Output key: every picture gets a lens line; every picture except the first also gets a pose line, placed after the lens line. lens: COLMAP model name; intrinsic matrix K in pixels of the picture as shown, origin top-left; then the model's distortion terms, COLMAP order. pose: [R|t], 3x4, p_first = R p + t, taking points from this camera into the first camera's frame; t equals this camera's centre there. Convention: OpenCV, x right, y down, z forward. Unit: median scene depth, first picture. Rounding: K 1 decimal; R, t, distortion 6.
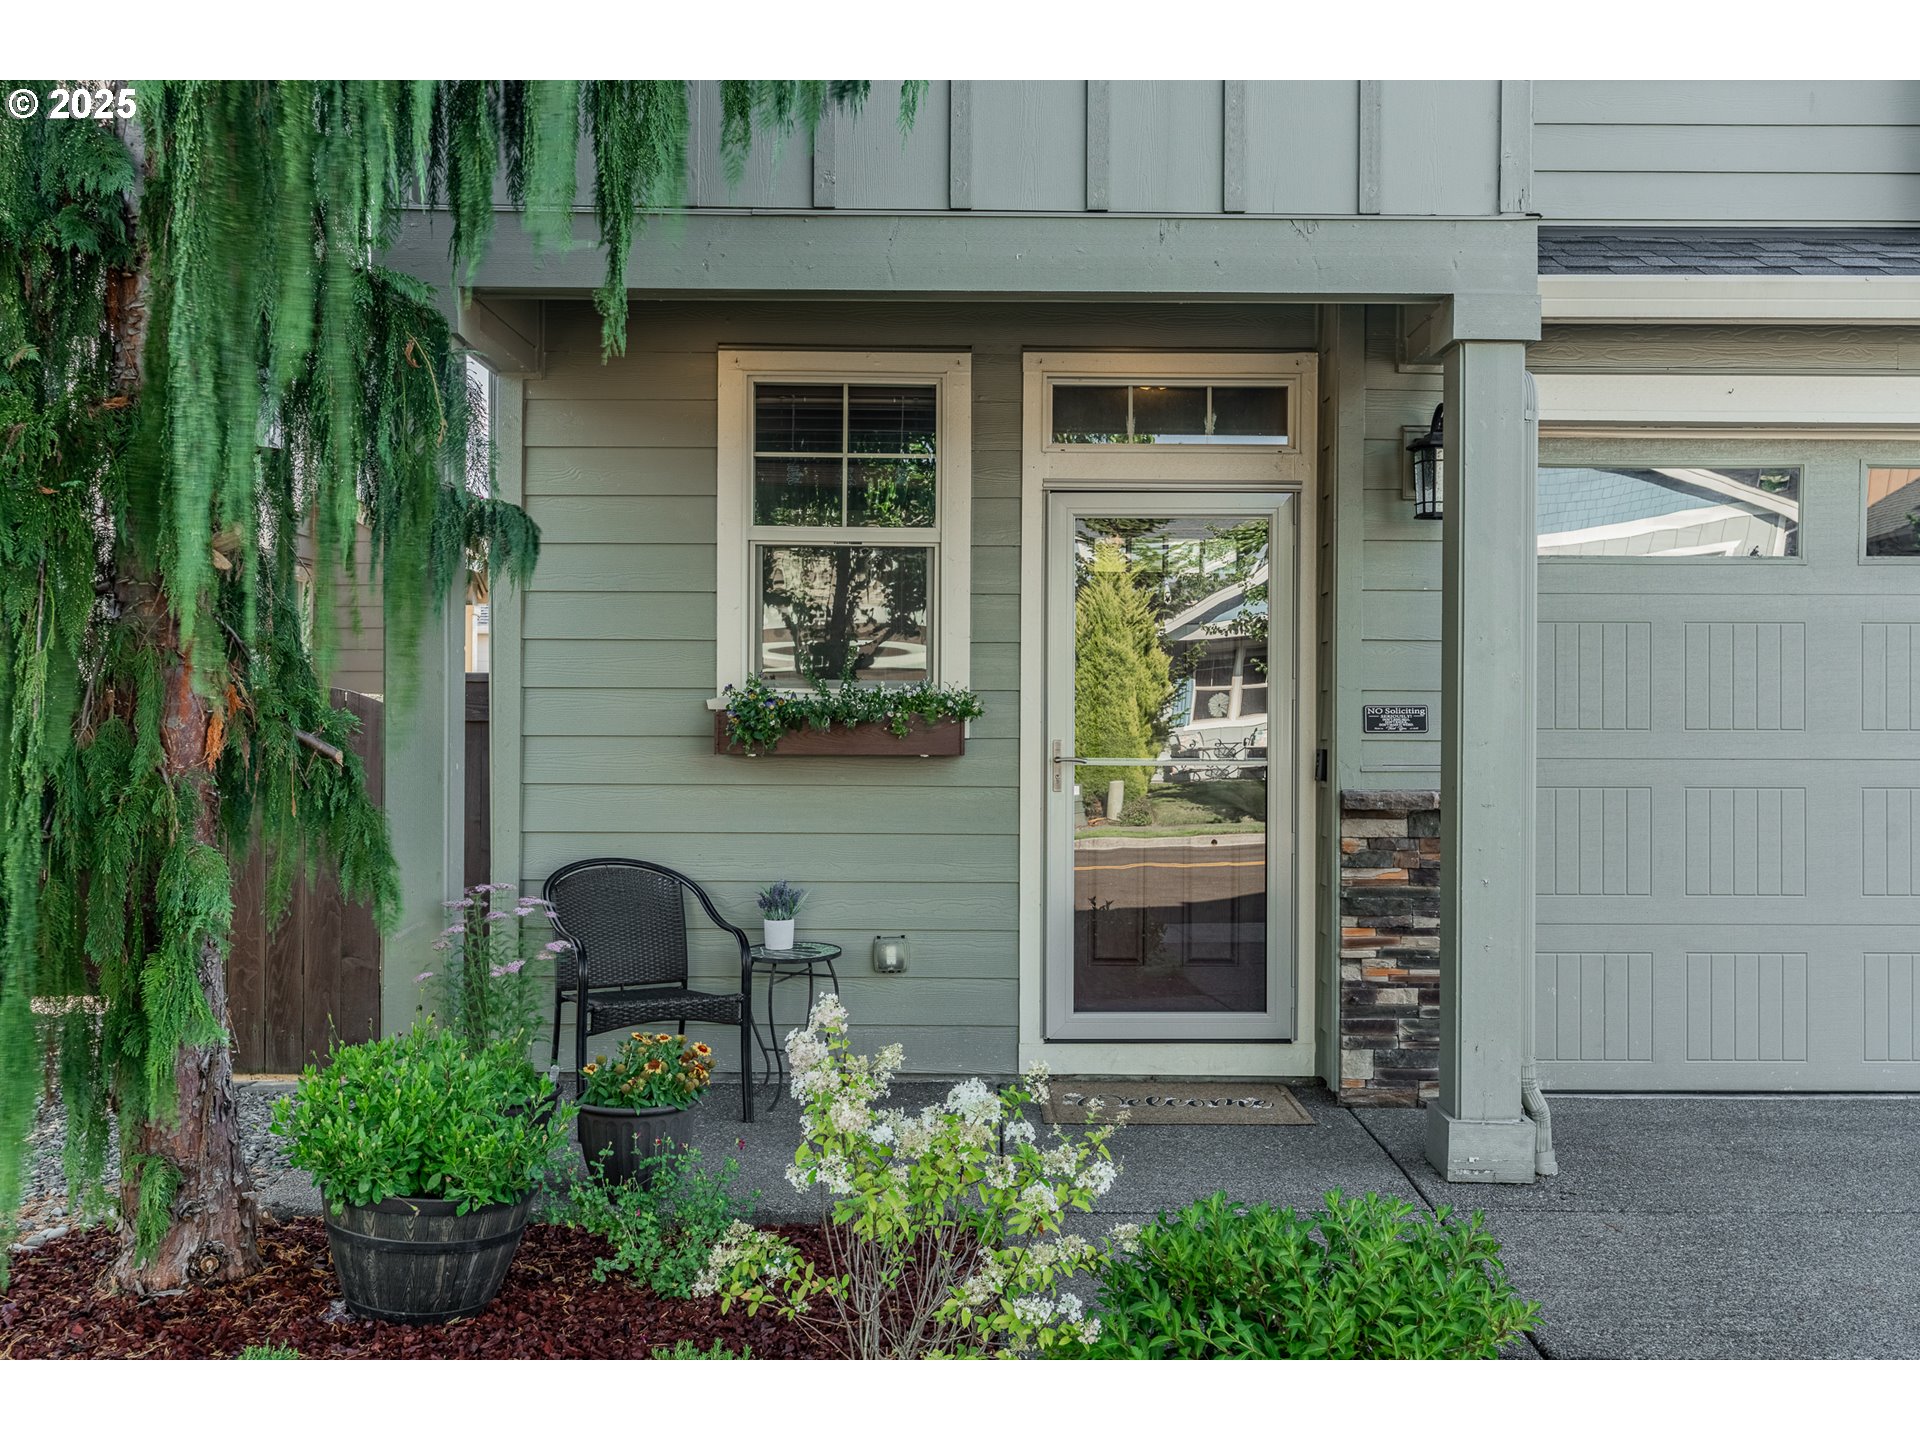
lens RADIAL K [[1757.9, 0, 972.5], [0, 1757.9, 729.1], [0, 0, 1]] dist [0.008899, 0.000000]
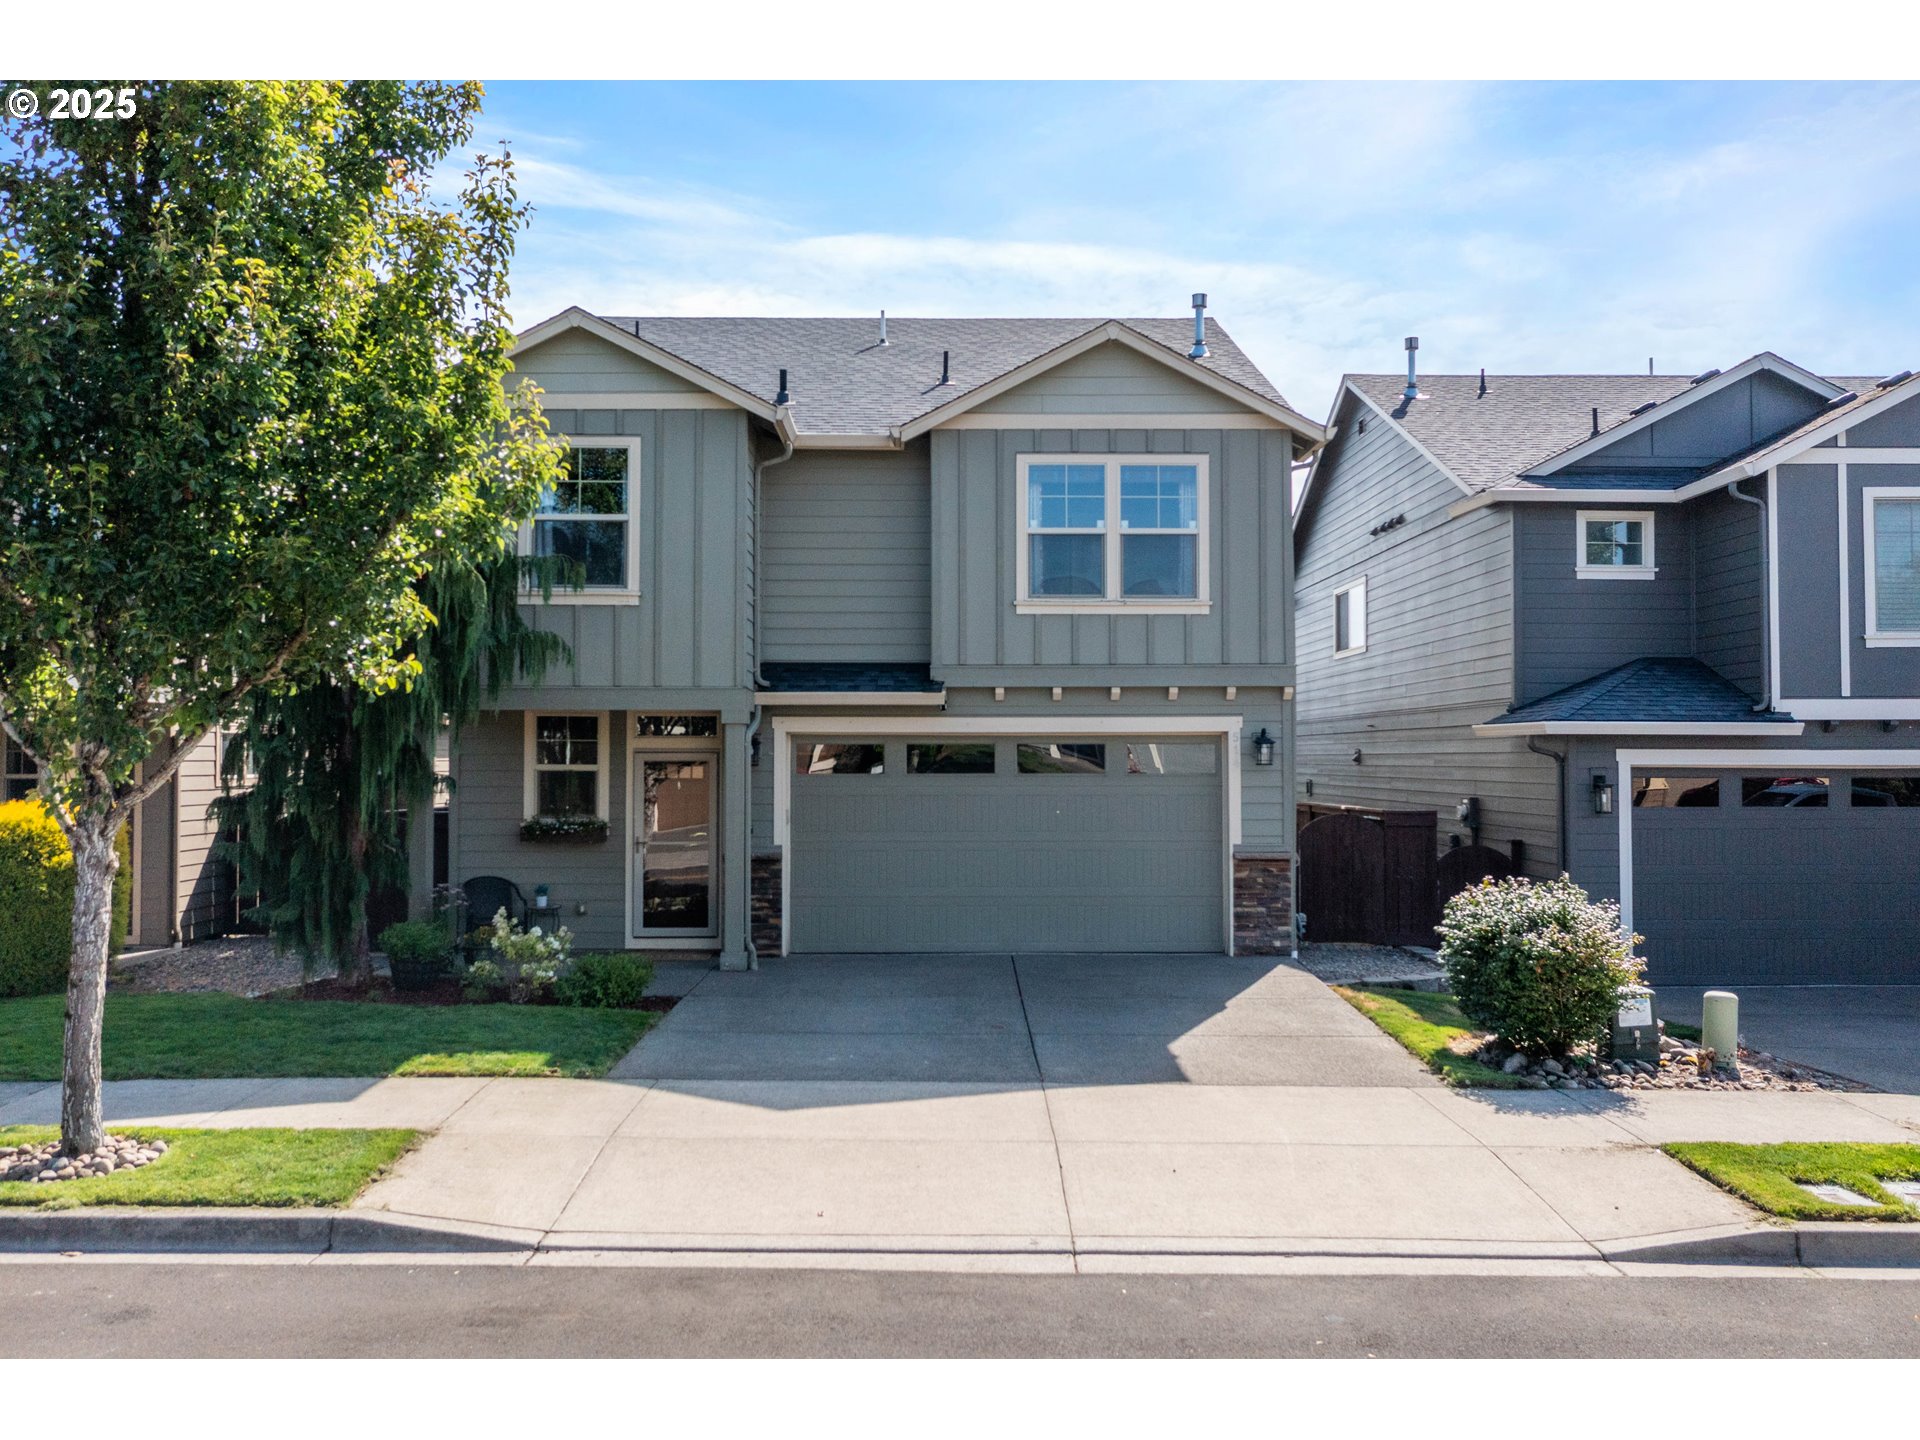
lens RADIAL K [[1462.5, 0, 946.0], [0, 1462.5, 731.9], [0, 0, 1]] dist [-0.010079, 0.013368]
pose [[0.999984, -0.003815, 0.004102, 0.585821], [0.003909, 0.999720, -0.023317, -0.115416], [-0.004012, 0.023333, 0.999720, -1.549385]]
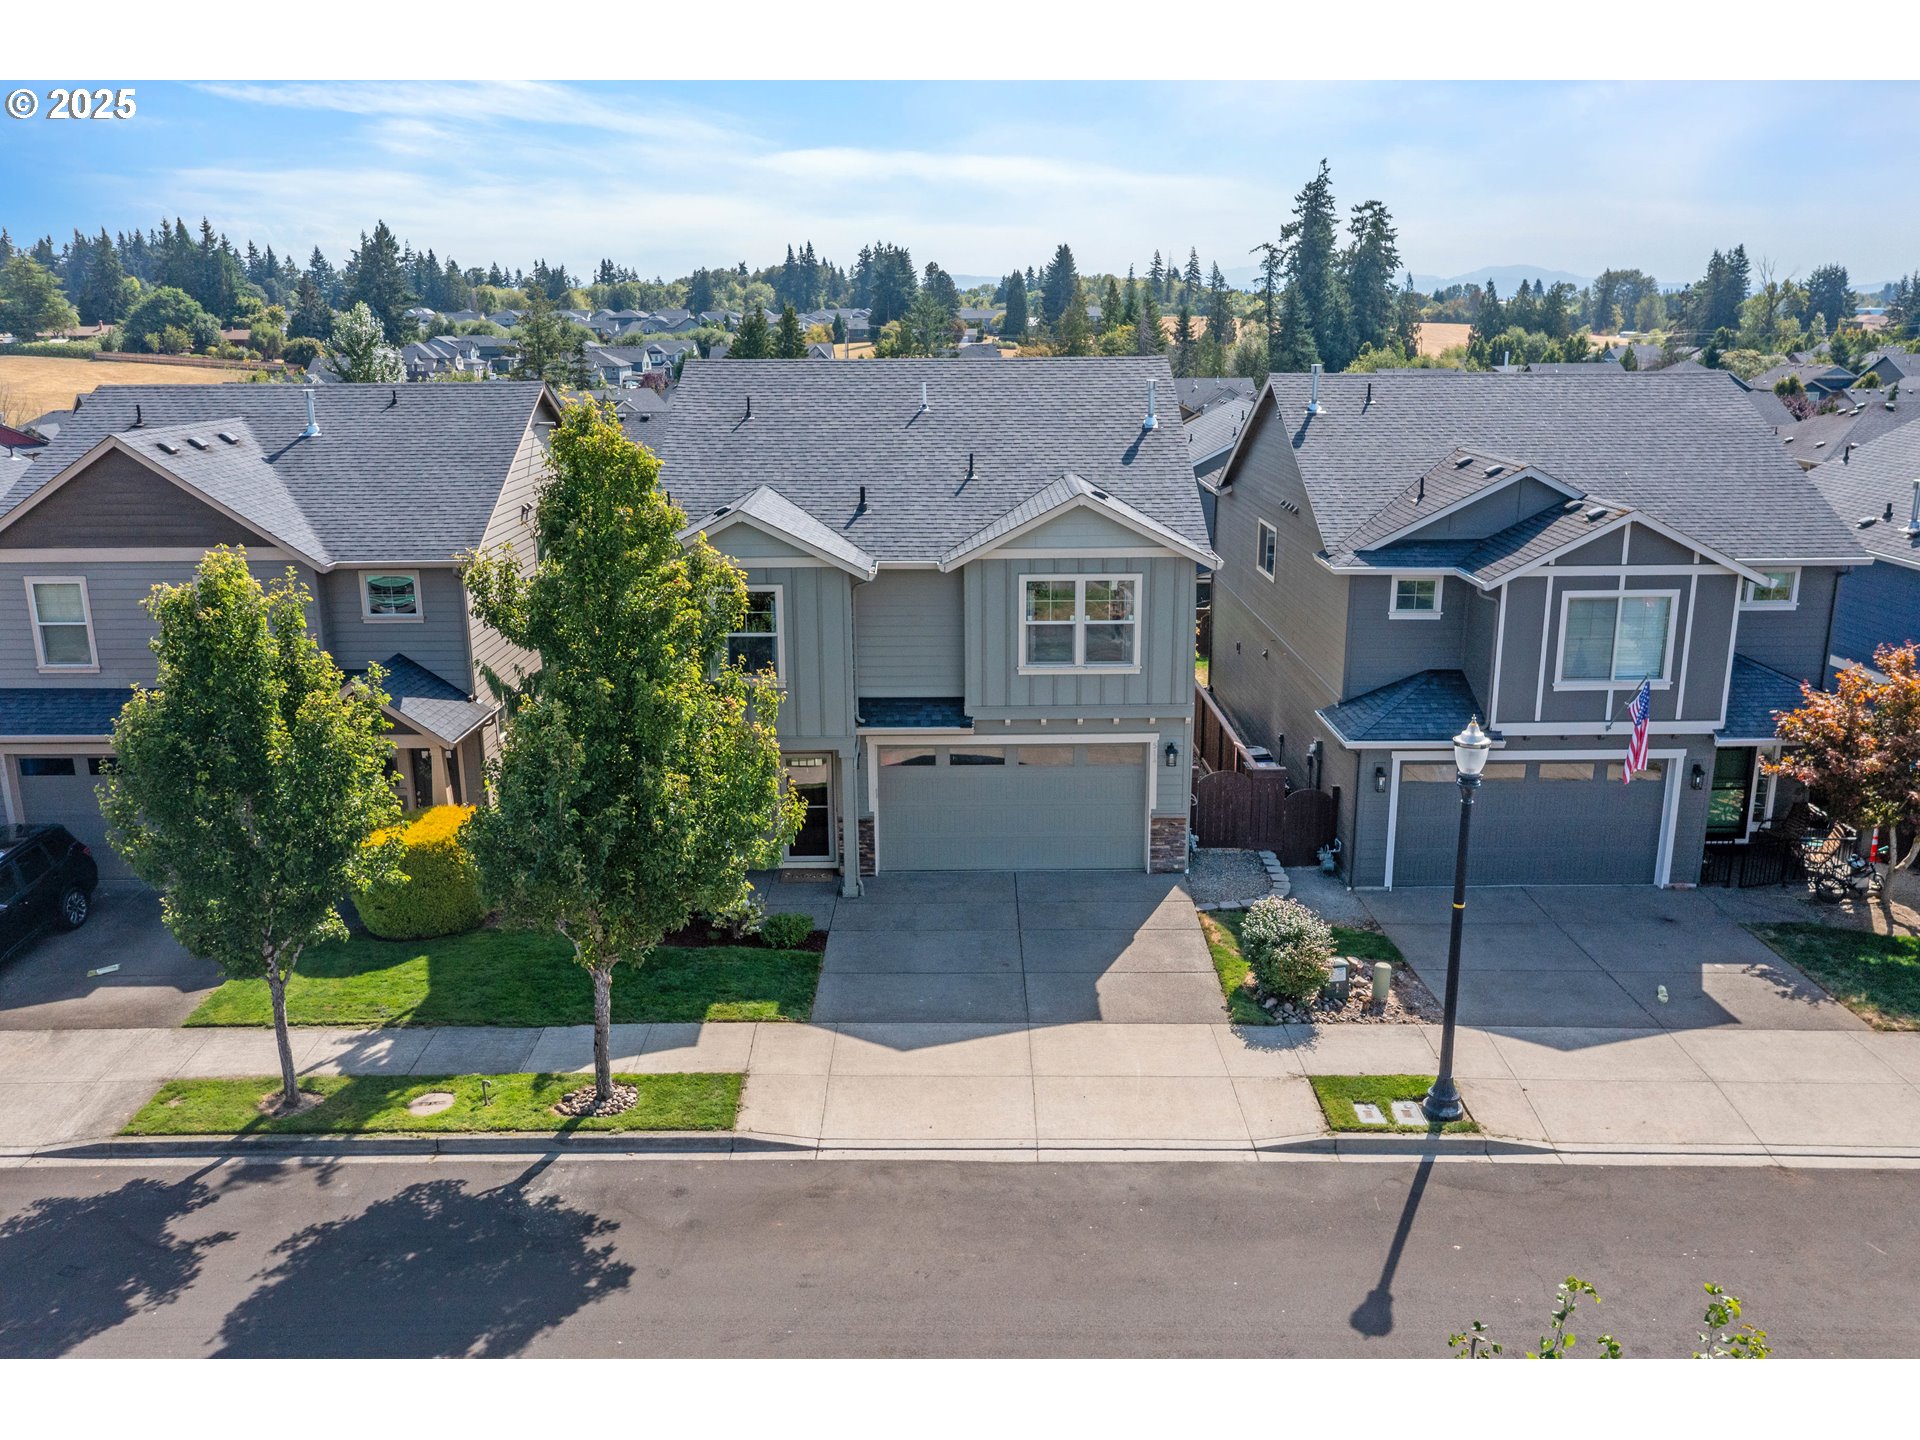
lens RADIAL K [[1462.5, 0, 946.1], [0, 1462.5, 715.1], [0, 0, 1]] dist [-0.010079, 0.013368]
pose [[0.999933, -0.011221, -0.002824, 0.530235], [0.011571, 0.968010, 0.250646, -1.280984], [-0.000079, -0.250661, 0.968075, -2.943177]]
